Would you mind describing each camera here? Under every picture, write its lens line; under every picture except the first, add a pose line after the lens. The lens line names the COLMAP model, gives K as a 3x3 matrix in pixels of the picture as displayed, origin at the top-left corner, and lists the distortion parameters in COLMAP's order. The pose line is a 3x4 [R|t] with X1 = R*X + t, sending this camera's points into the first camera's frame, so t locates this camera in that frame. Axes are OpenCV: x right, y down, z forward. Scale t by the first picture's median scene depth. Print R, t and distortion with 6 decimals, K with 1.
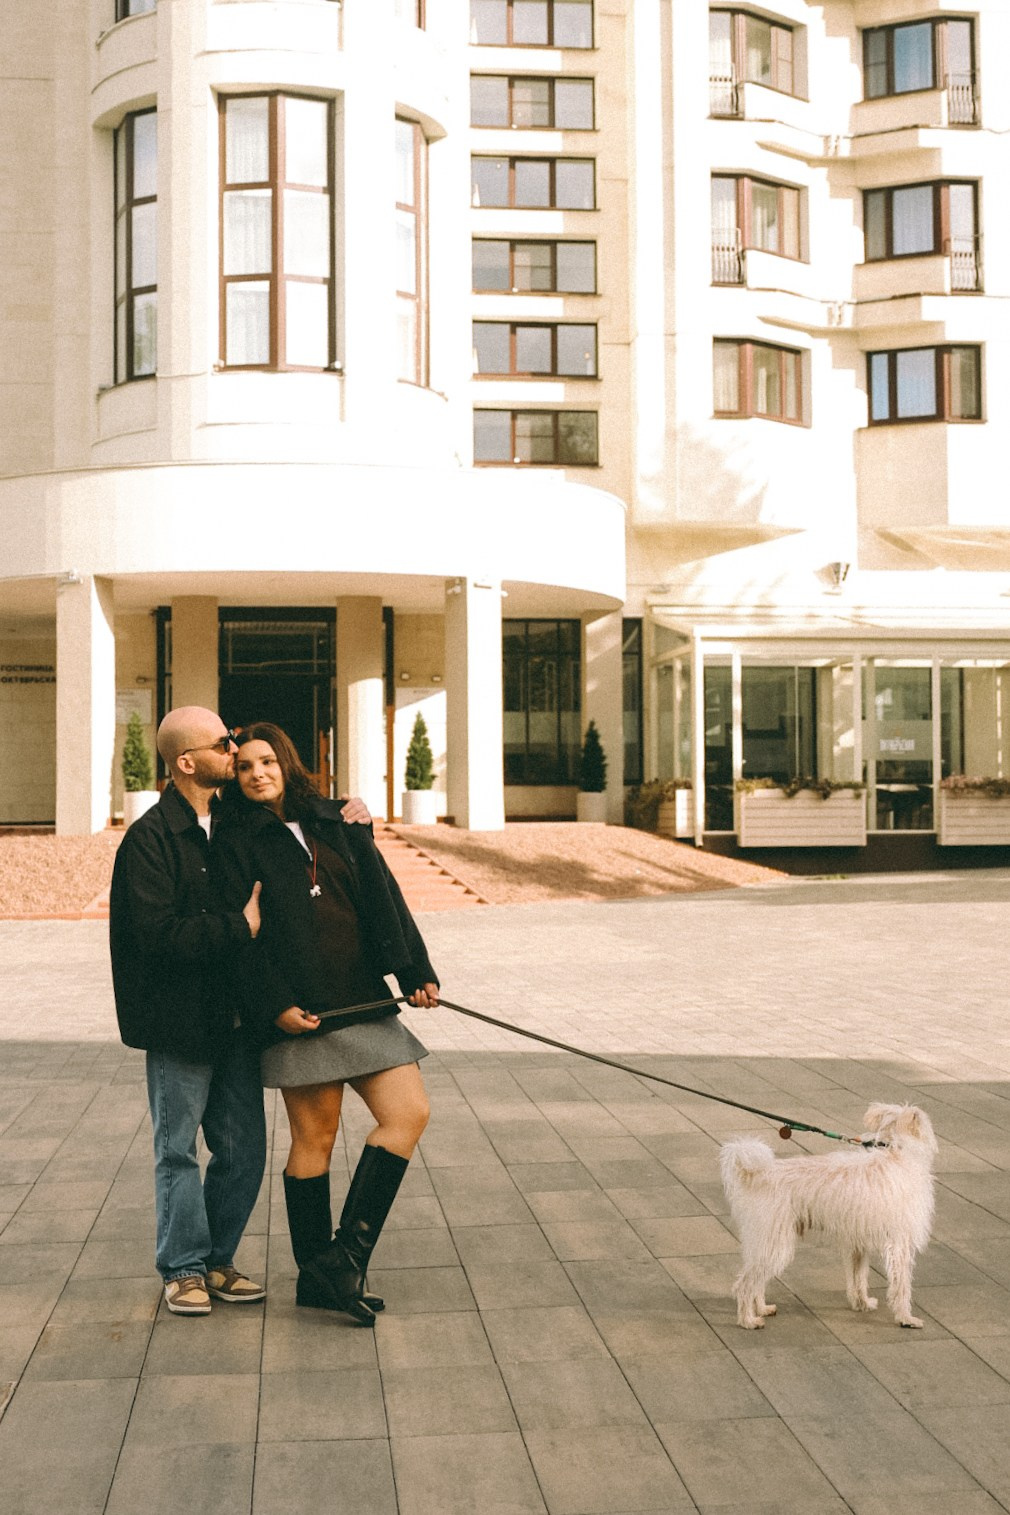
lens RADIAL K [[1386.8, 0, 505.0], [0, 1386.8, 757.5], [0, 0, 1]] dist [-0.003732, -0.002417]
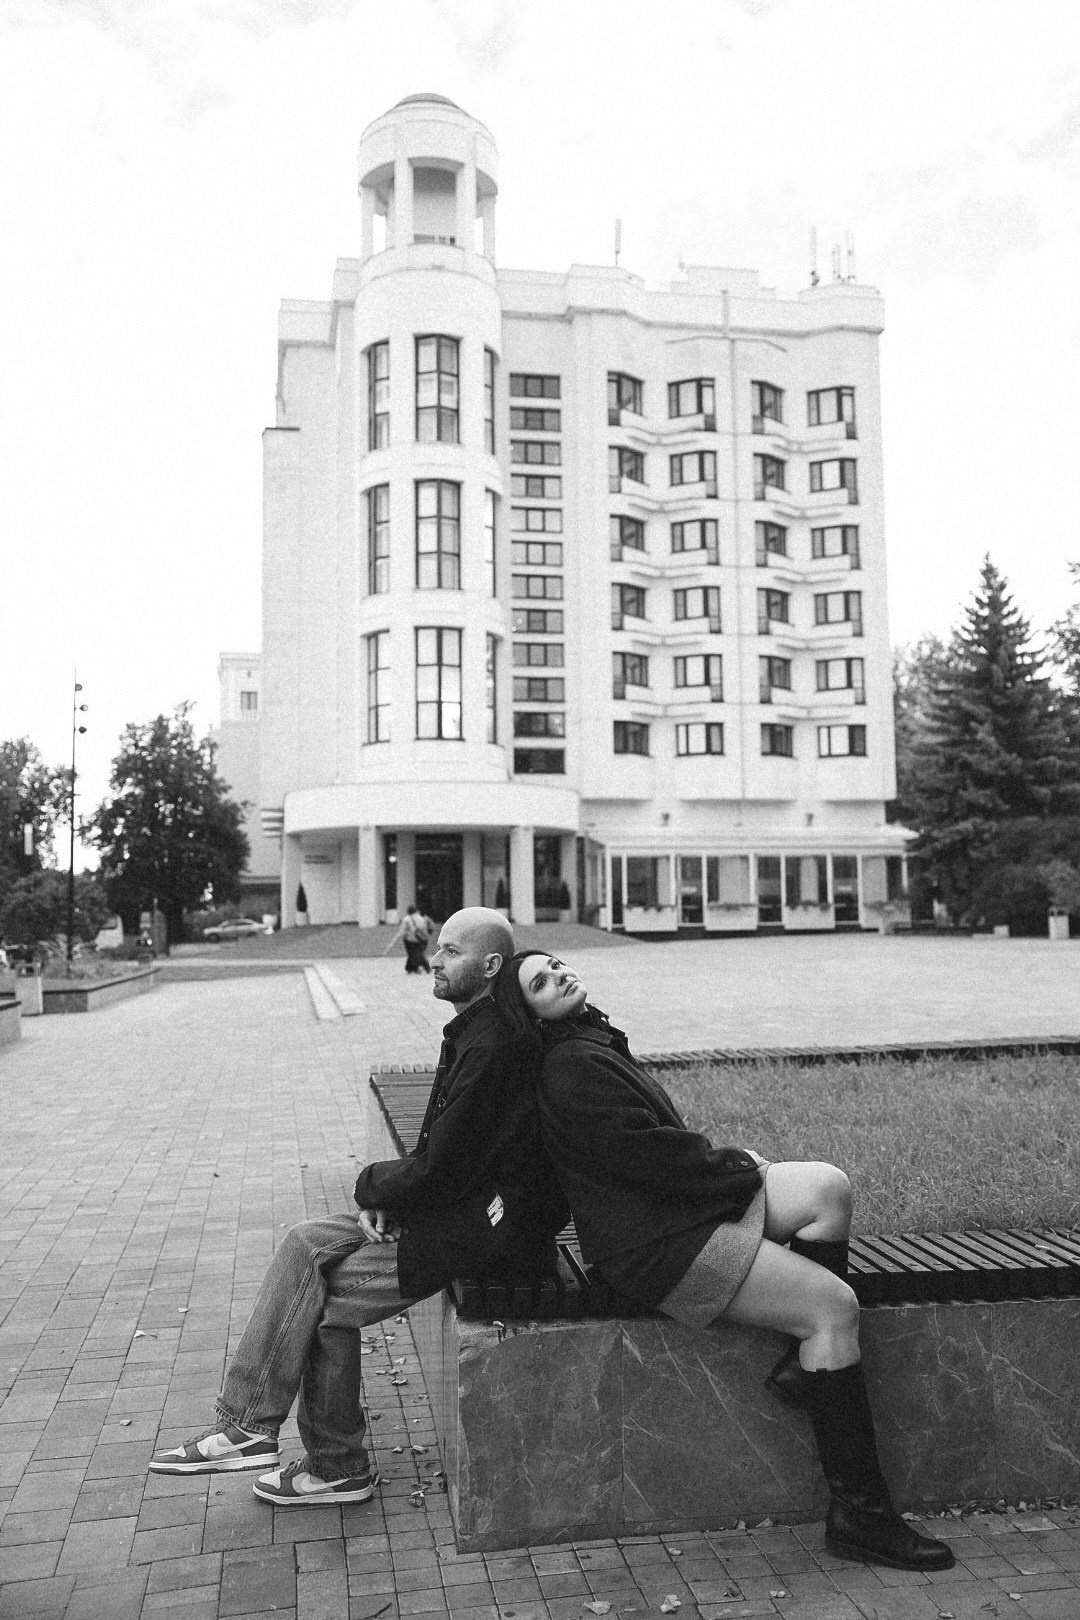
lens RADIAL K [[1512.2, 0, 540.0], [0, 1512.2, 810.0], [0, 0, 1]] dist [-0.000522, -0.000057]
pose [[0.993798, 0.000333, 0.111197, -0.278615], [0.006422, 0.998155, -0.060382, 0.010351], [-0.111012, 0.060722, 0.991962, -1.641111]]
